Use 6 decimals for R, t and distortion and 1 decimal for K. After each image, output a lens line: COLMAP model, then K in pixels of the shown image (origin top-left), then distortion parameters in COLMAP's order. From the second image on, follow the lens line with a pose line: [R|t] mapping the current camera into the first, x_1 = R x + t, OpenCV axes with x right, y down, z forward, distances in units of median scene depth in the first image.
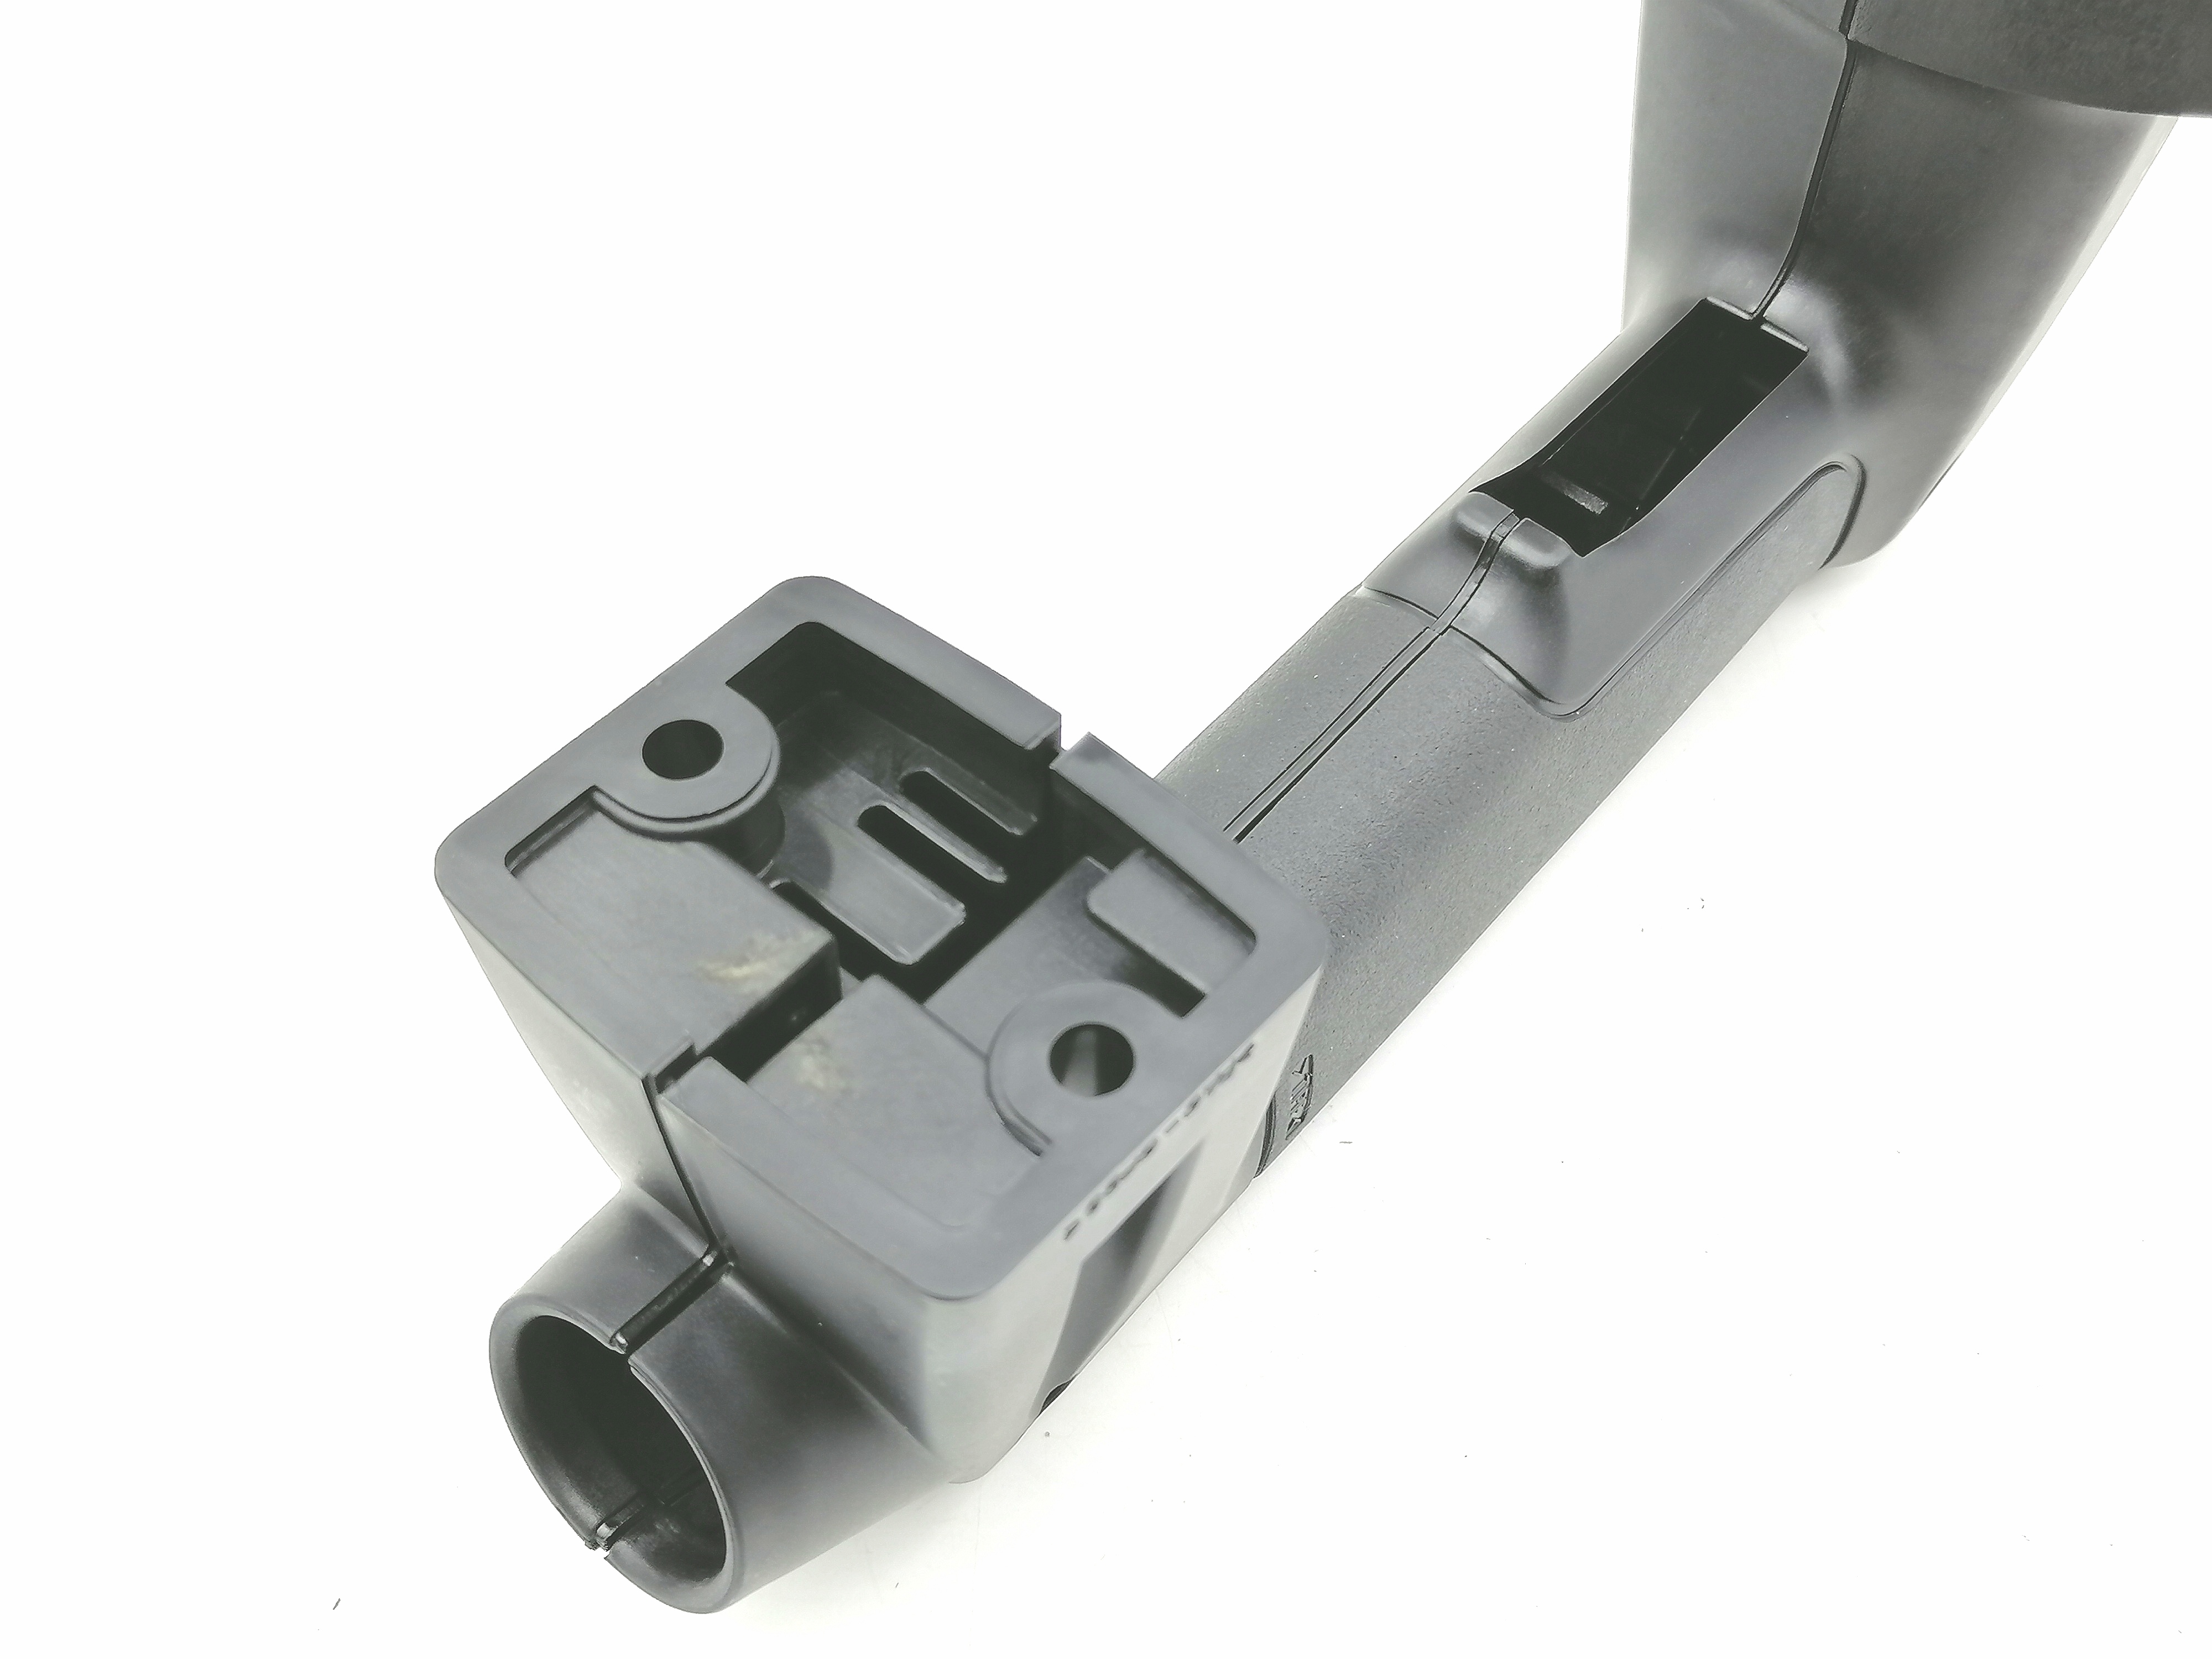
lens RADIAL K [[2194.1, 0, 1106.0], [0, 2194.1, 829.5], [0, 0, 1]] dist [0.023200, 0.001833]
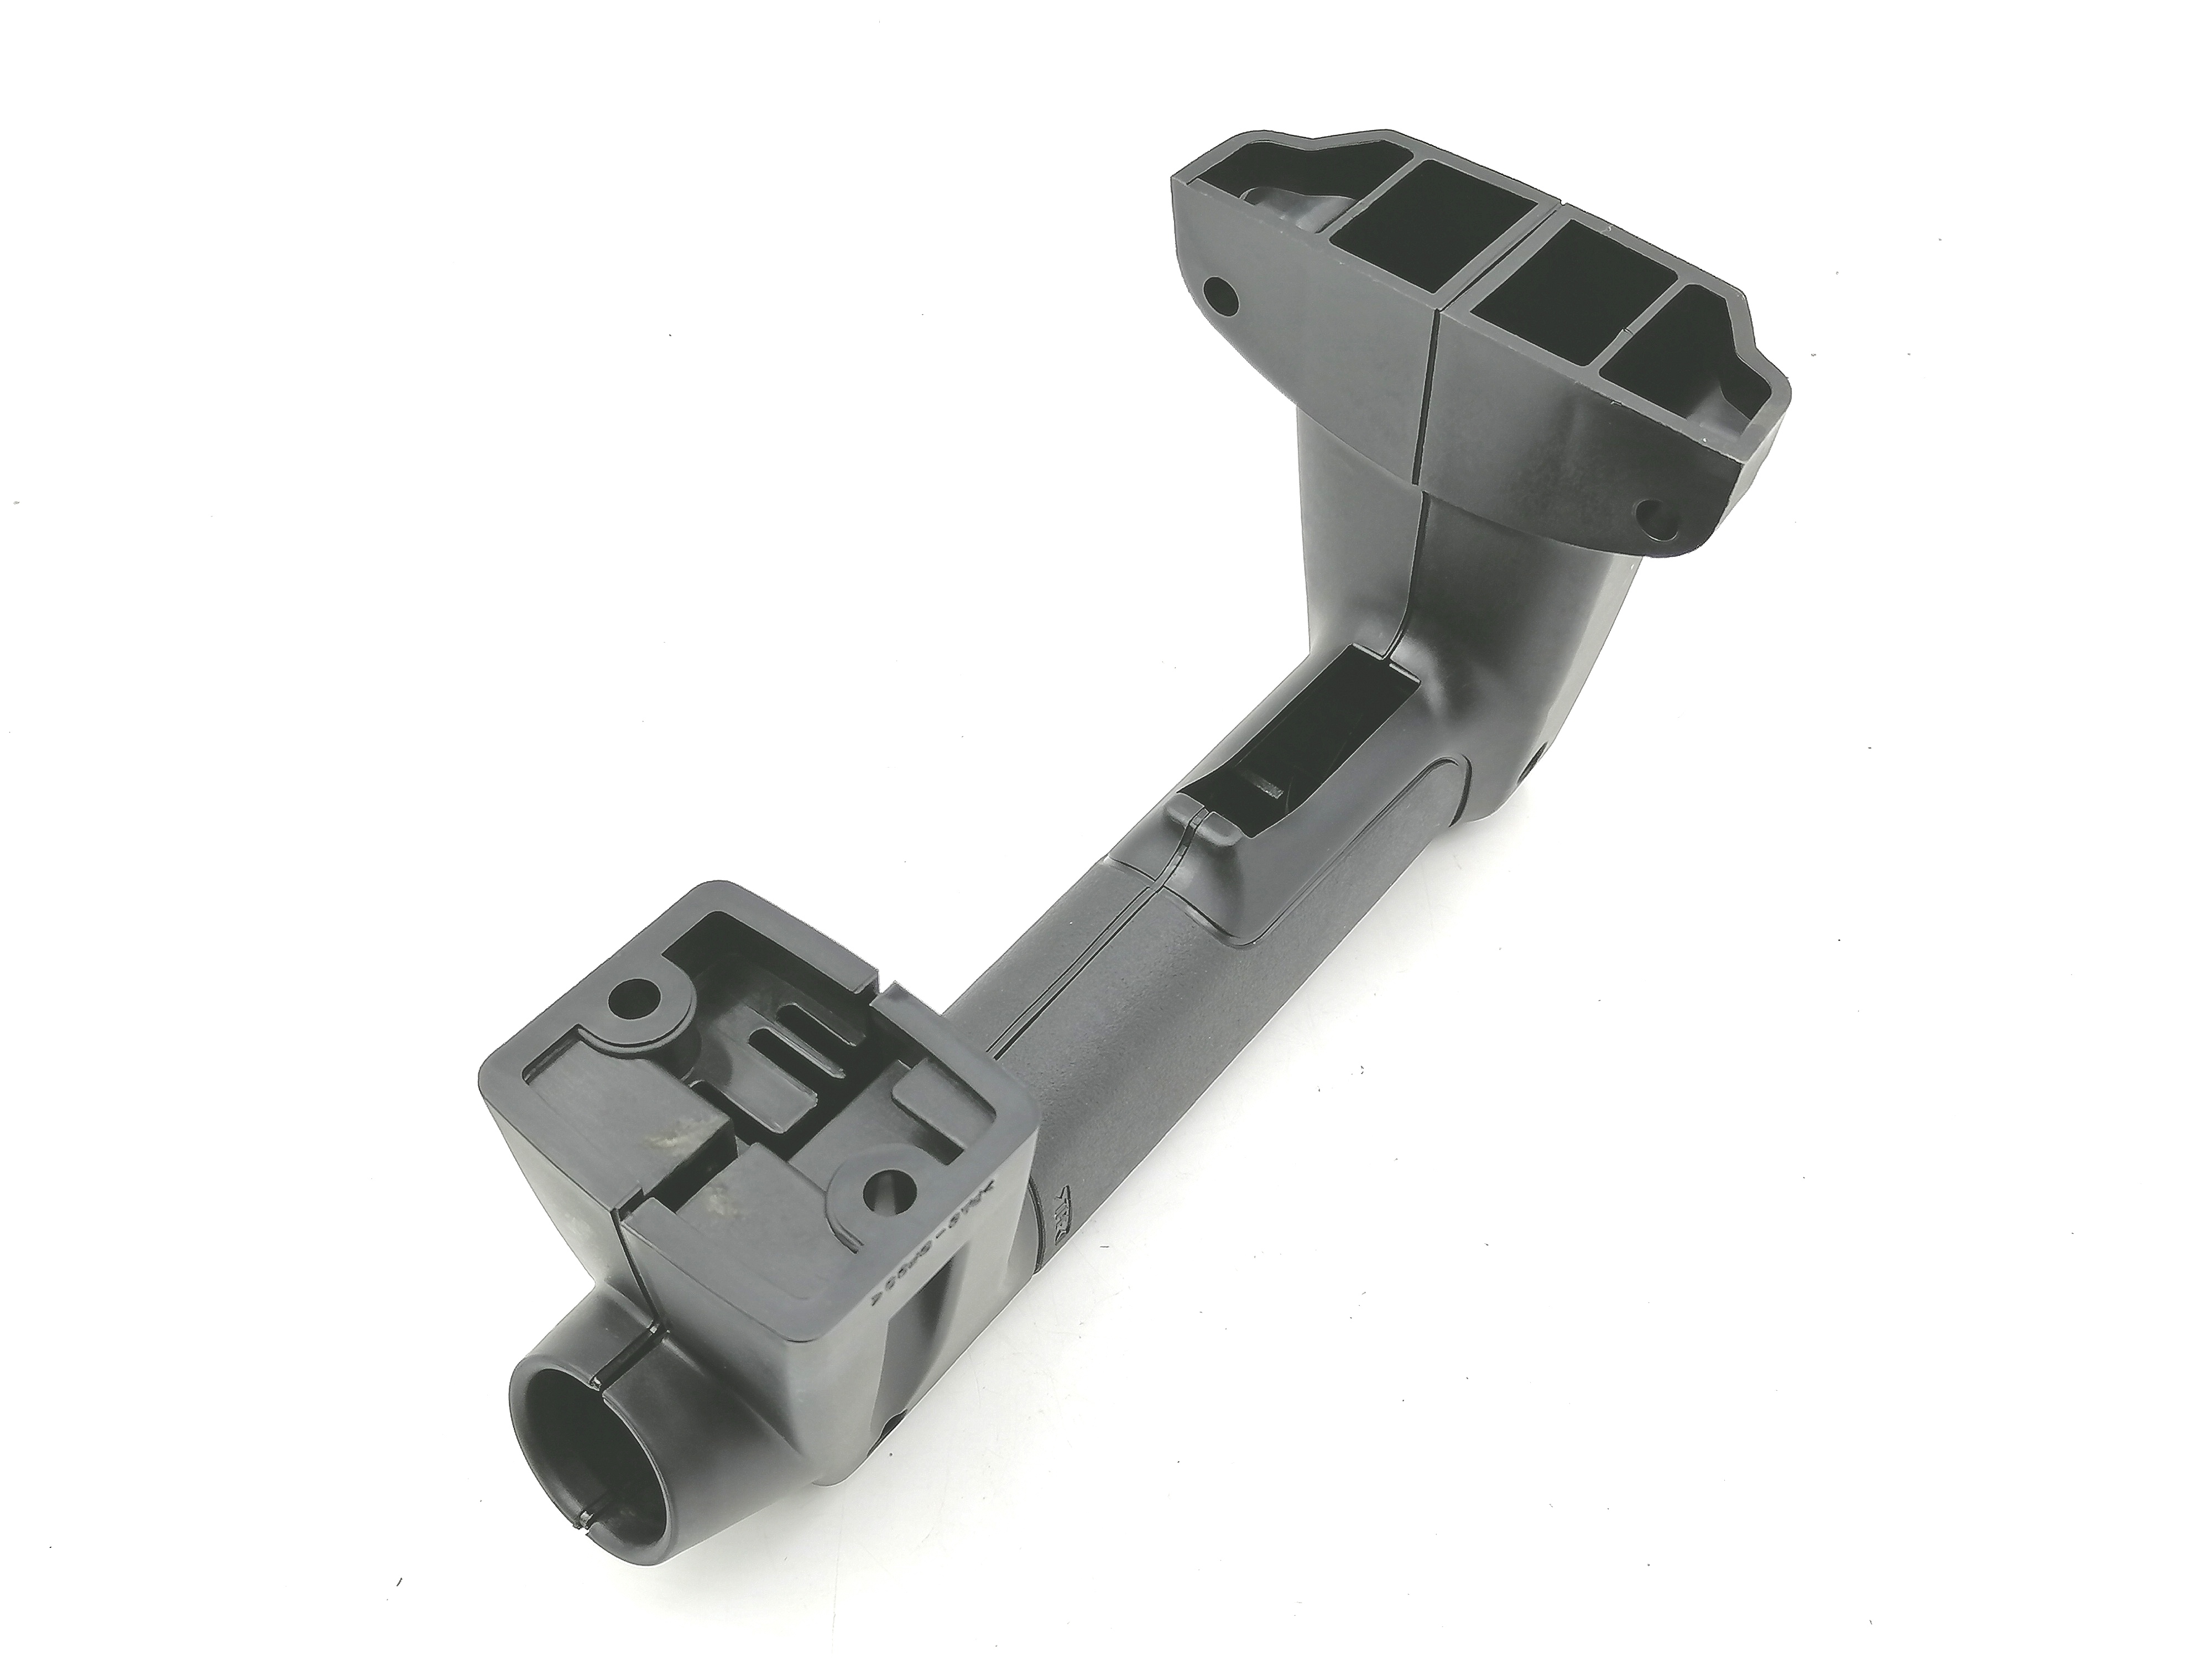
lens RADIAL K [[2194.1, 0, 1106.0], [0, 2194.1, 829.5], [0, 0, 1]] dist [0.023200, 0.001833]
pose [[0.999599, -0.018236, 0.021660, 0.108753], [0.019425, 0.998242, -0.055995, -0.061116], [-0.020601, 0.056394, 0.998196, -0.562362]]
